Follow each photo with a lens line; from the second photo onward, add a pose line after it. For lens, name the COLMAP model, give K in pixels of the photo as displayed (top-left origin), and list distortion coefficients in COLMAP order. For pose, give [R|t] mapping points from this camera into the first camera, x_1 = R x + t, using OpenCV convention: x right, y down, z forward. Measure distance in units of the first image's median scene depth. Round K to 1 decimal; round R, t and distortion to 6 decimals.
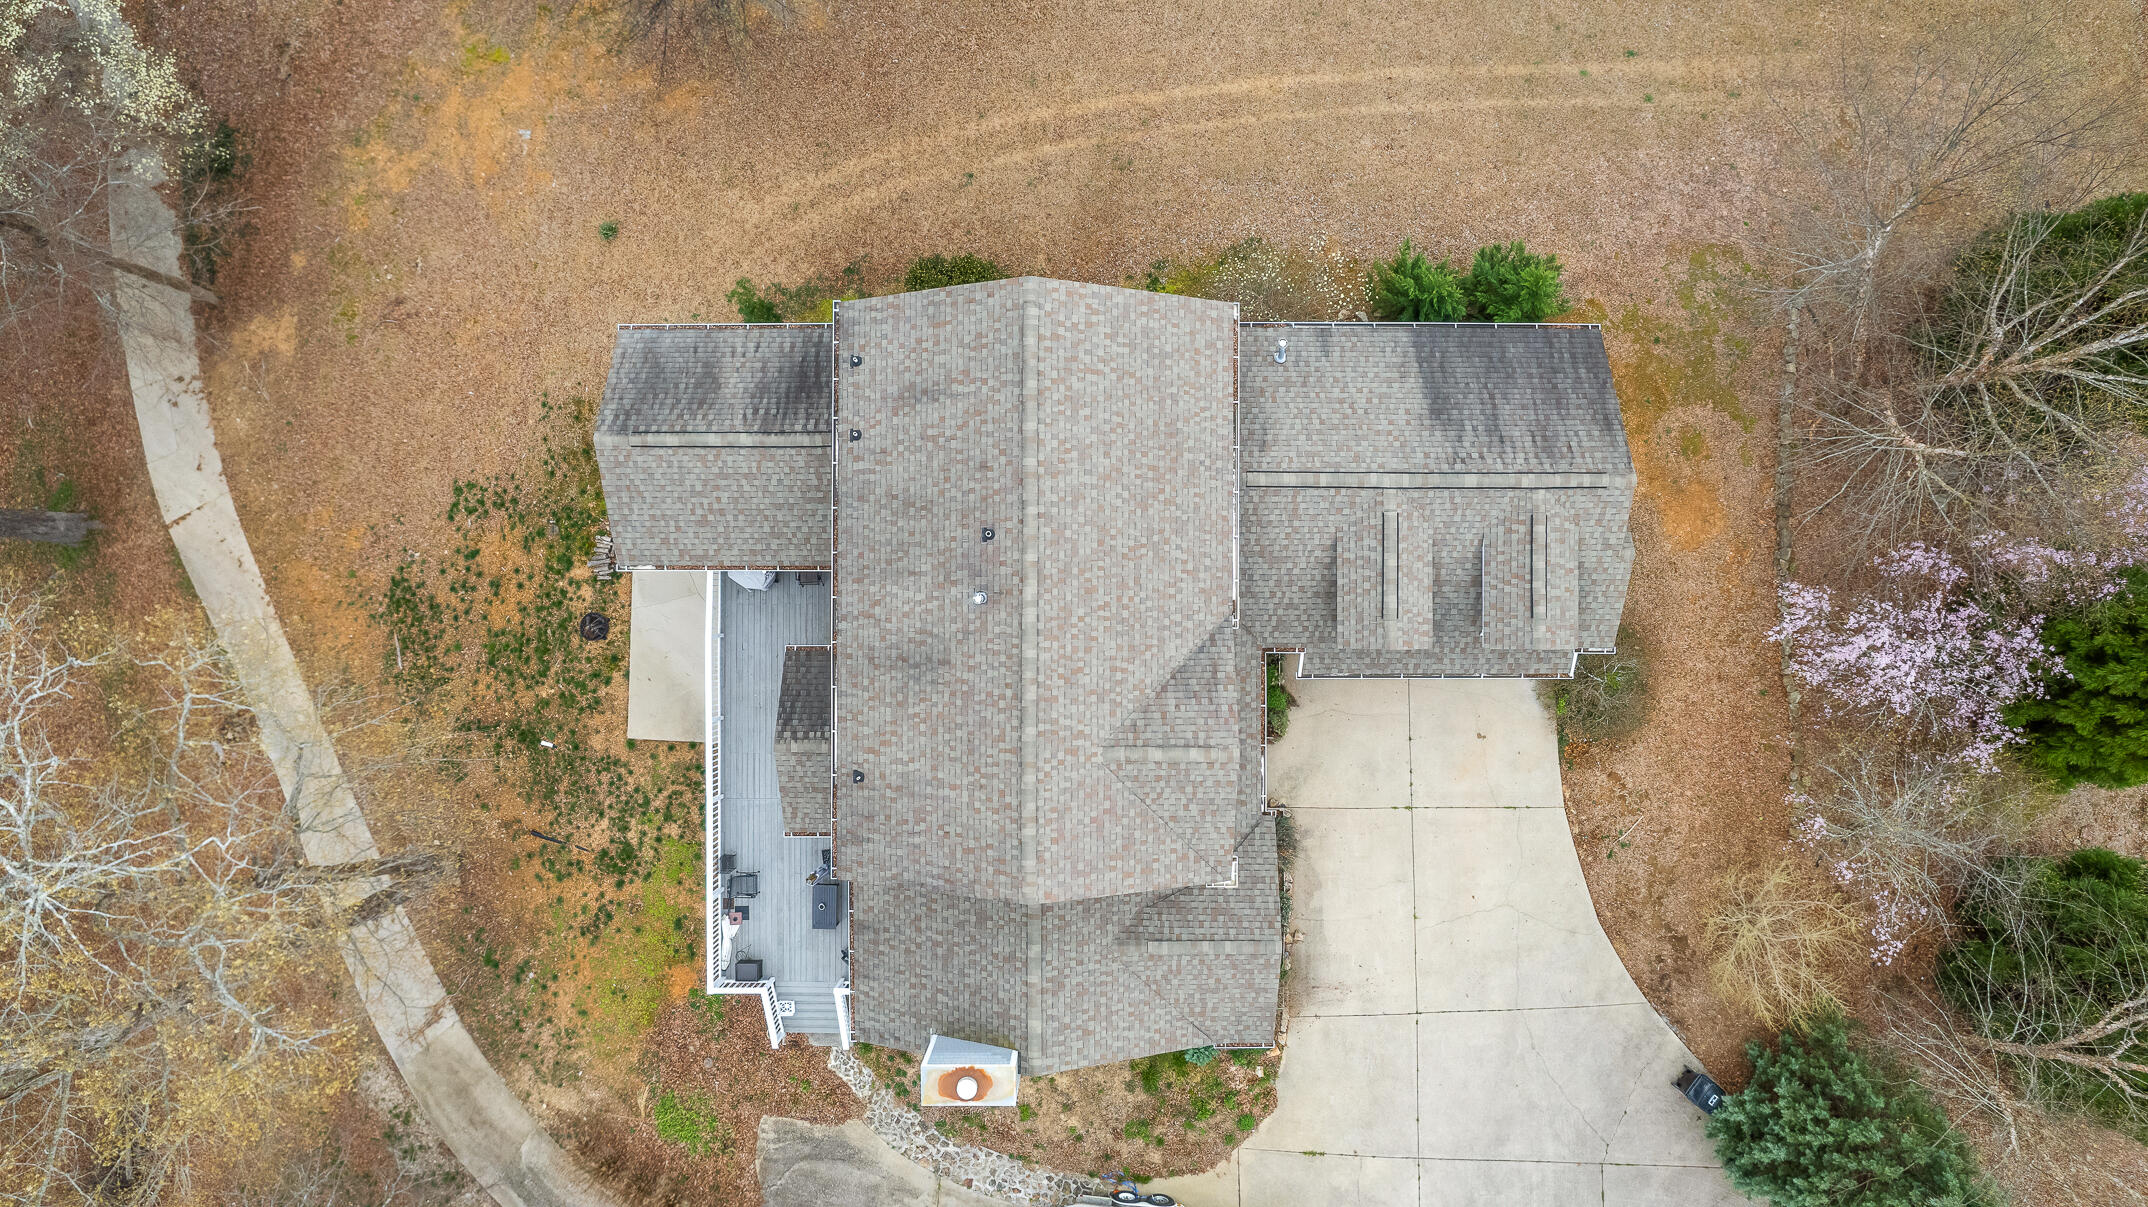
lens RADIAL K [[1388.8, 0, 1074.0], [0, 1388.8, 603.5], [0, 0, 1]] dist [-0.124414, 0.111559]
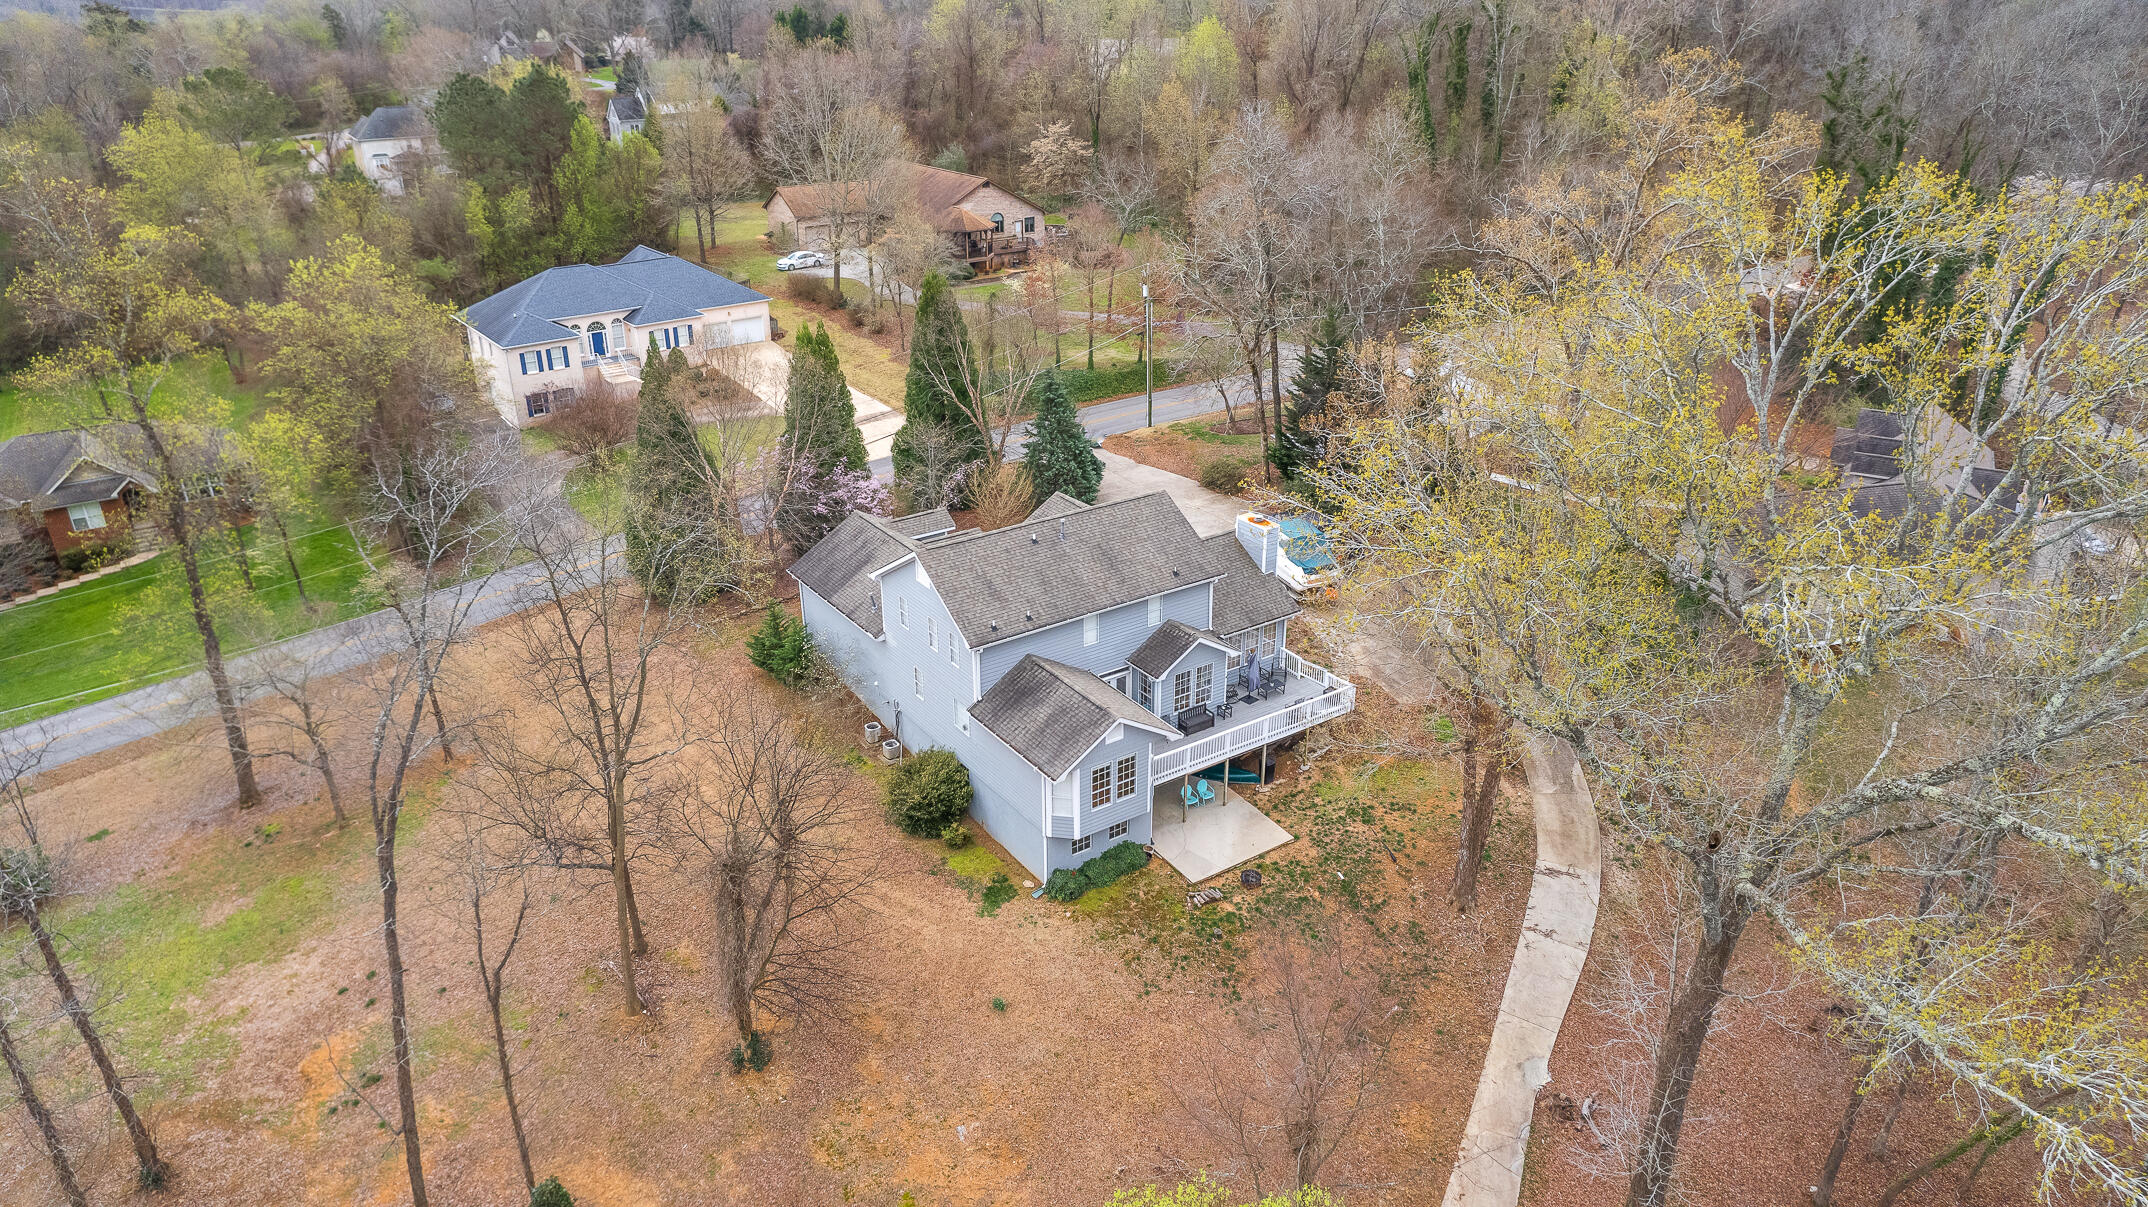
lens RADIAL K [[1388.8, 0, 1074.0], [0, 1388.8, 603.5], [0, 0, 1]] dist [-0.124414, 0.111559]
pose [[-0.558047, -0.329975, 0.761381, -1.203806], [0.829616, -0.241686, 0.503315, -0.755122], [0.017934, 0.912526, 0.408624, 0.173767]]
